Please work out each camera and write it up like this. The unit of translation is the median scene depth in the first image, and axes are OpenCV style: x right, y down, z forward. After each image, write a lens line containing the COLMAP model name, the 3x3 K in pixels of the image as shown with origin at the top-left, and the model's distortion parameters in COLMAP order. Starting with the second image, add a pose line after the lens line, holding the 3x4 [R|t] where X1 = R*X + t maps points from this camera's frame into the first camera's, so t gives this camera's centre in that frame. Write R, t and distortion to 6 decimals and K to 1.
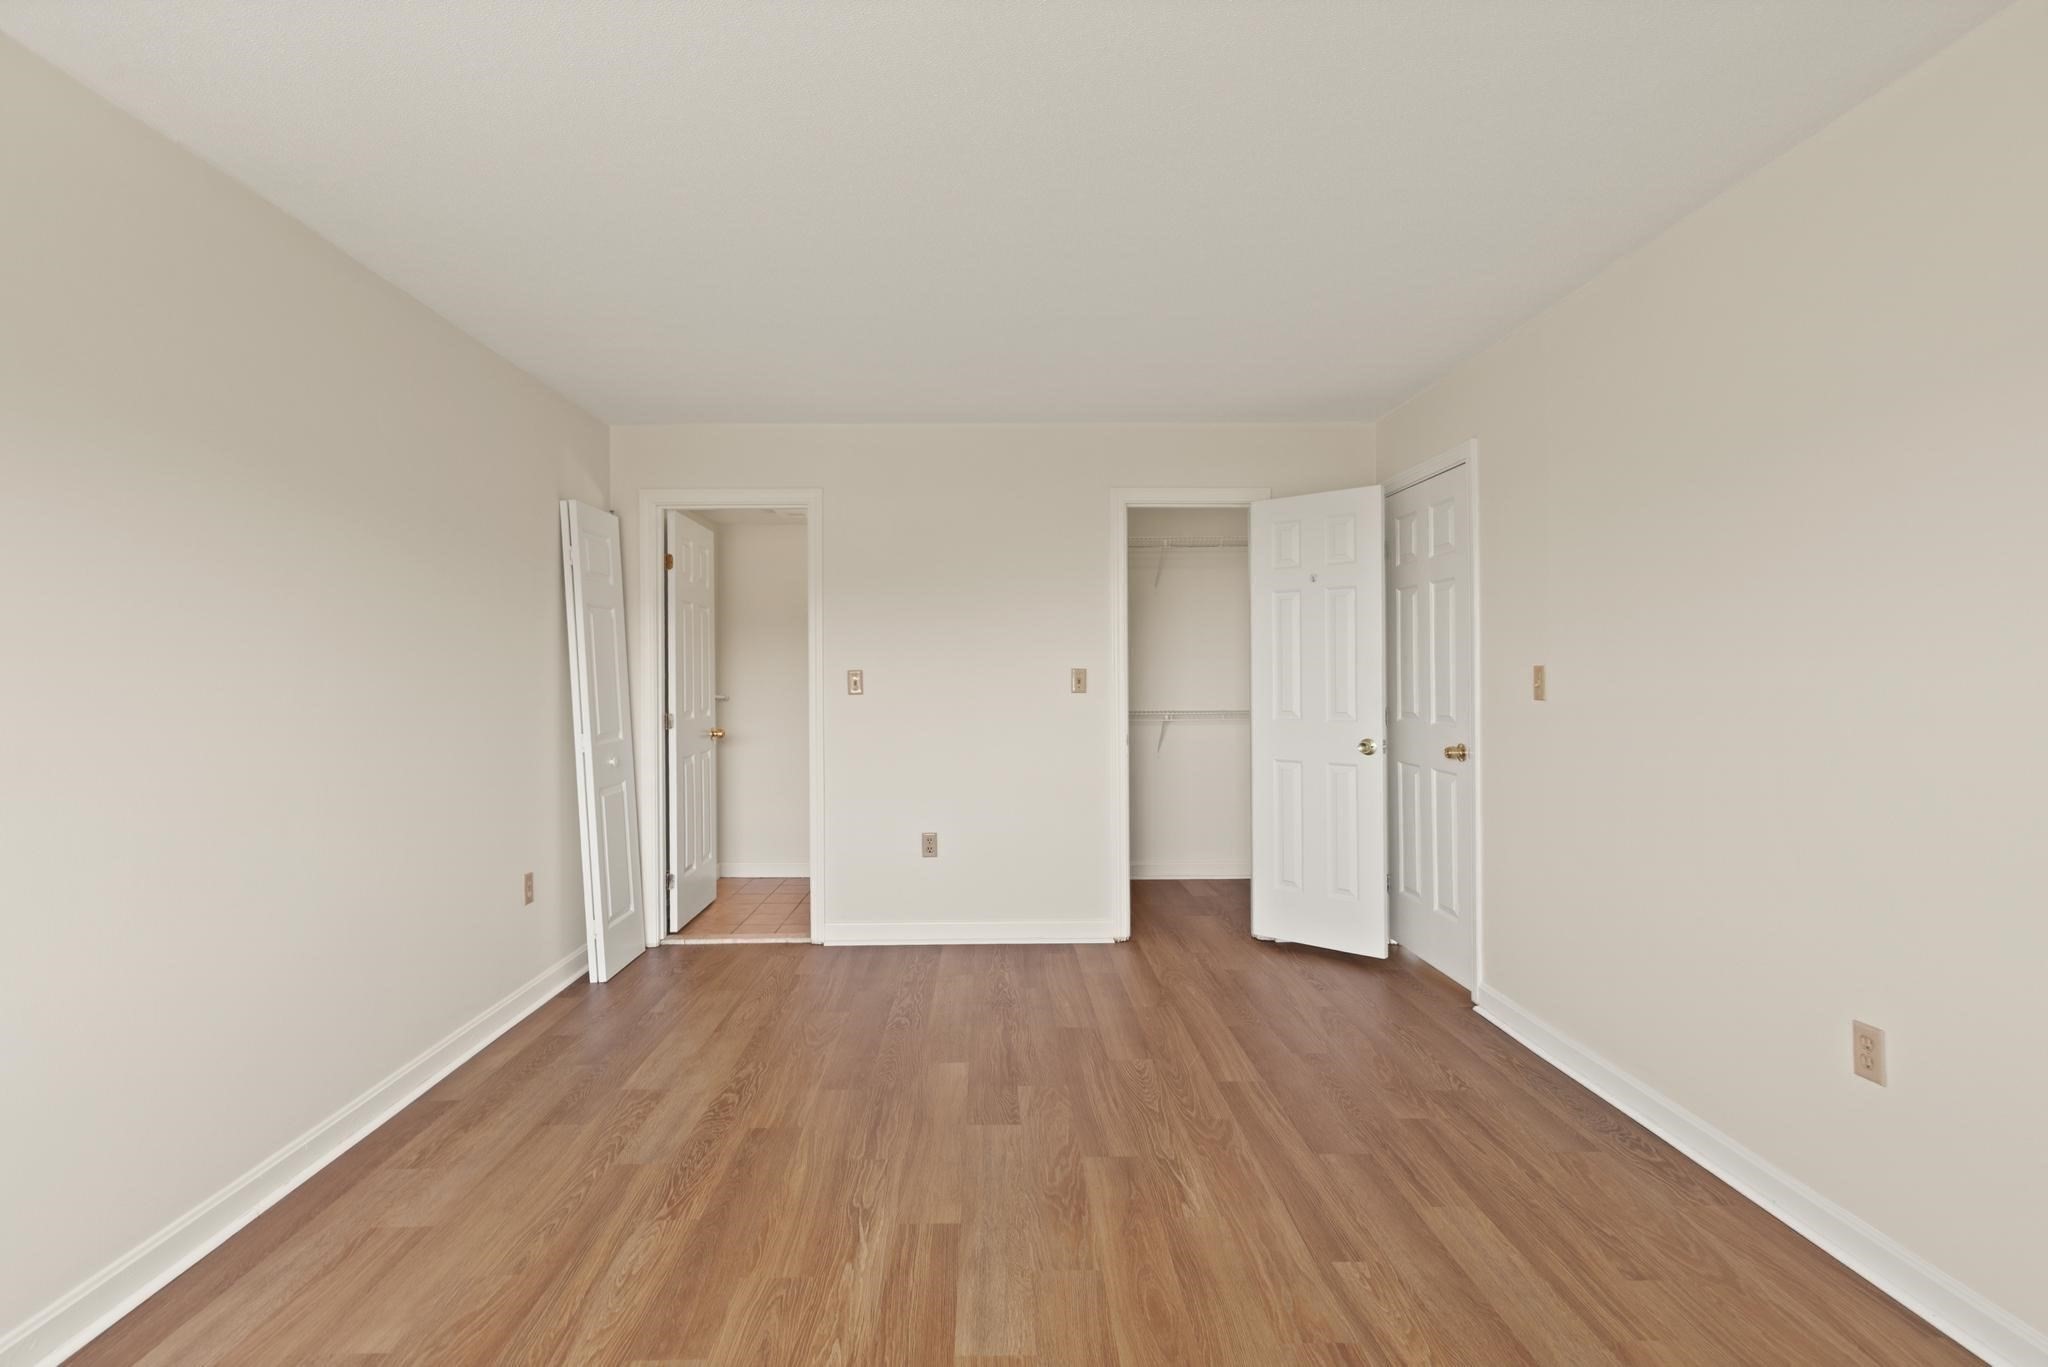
lens RADIAL K [[953.2, 0, 1031.9], [0, 953.2, 703.1], [0, 0, 1]] dist [0.005399, -0.001128]
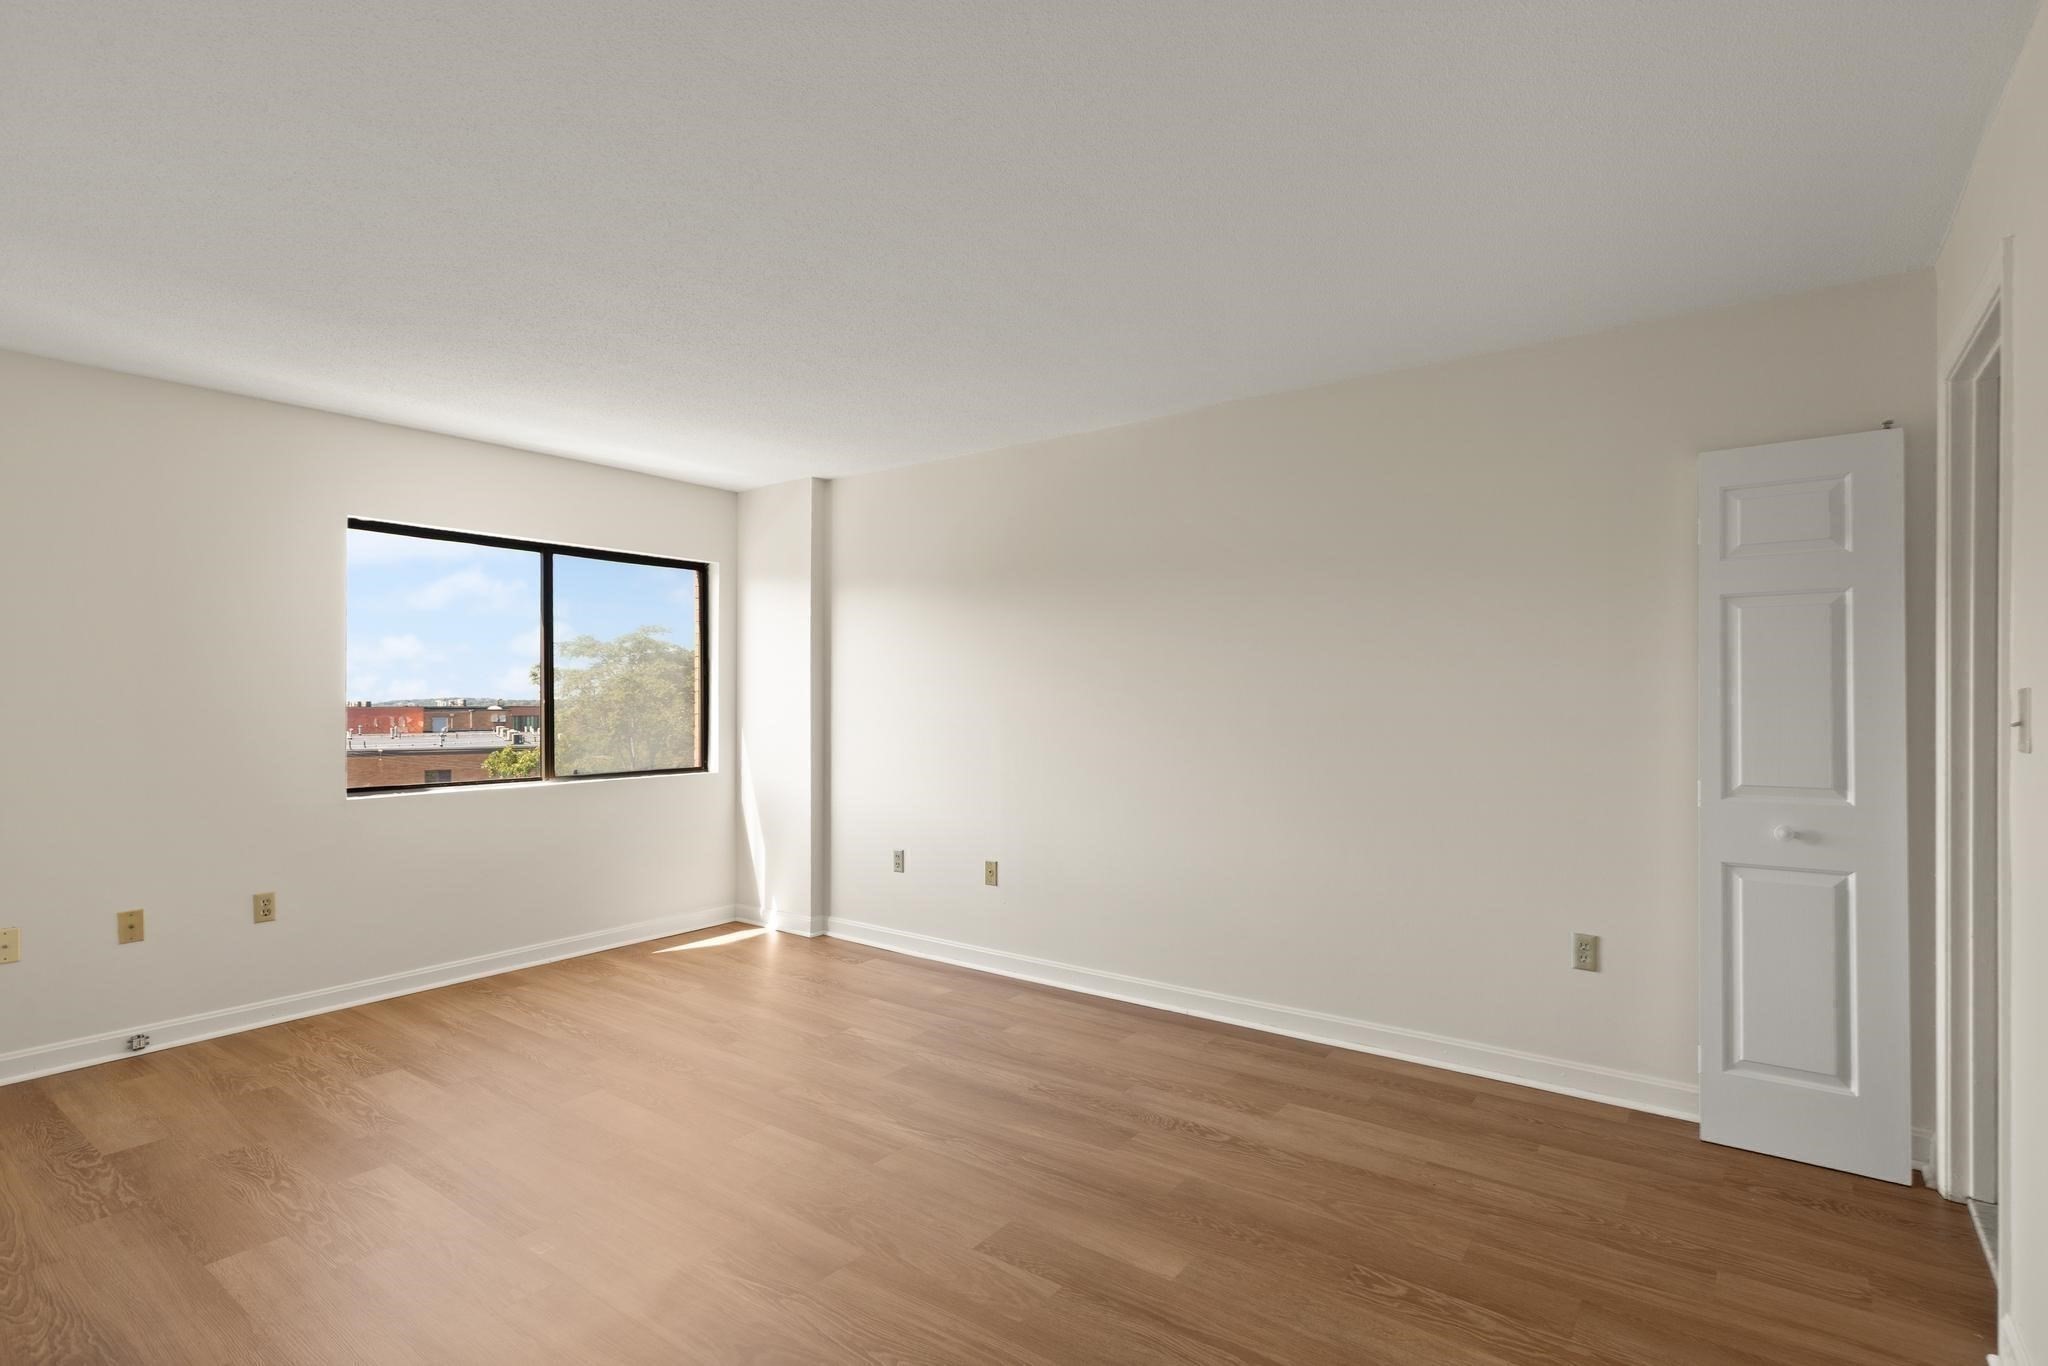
lens RADIAL K [[953.2, 0, 1031.9], [0, 953.2, 702.6], [0, 0, 1]] dist [0.005399, -0.001128]
pose [[-0.607201, 0.010155, -0.794484, 0.599188], [-0.023874, 0.999234, 0.031018, -0.060902], [0.794190, 0.037802, -0.606493, 1.489123]]
